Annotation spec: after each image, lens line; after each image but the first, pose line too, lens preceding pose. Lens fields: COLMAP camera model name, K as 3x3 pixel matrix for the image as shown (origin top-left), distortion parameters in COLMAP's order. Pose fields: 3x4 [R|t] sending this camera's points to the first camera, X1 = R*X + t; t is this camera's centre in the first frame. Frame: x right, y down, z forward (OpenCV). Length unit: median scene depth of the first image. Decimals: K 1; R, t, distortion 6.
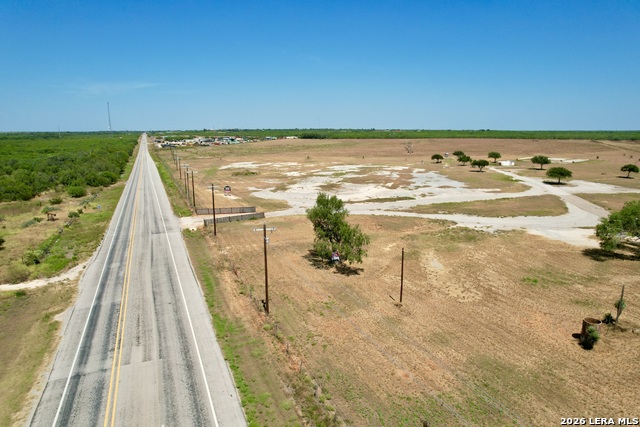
lens RADIAL K [[420.0, 0, 318.7], [0, 420.0, 216.1], [0, 0, 1]] dist [-0.030893, 0.006964]
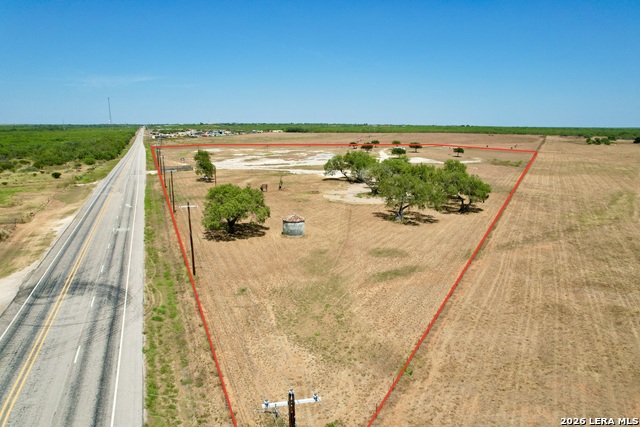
lens RADIAL K [[420.0, 0, 320.2], [0, 420.0, 212.7], [0, 0, 1]] dist [-0.030893, 0.006964]
pose [[0.999969, 0.007198, 0.003060, 0.053155], [-0.007212, 0.999964, 0.004382, 0.022246], [-0.003029, -0.004404, 0.999986, -0.106262]]
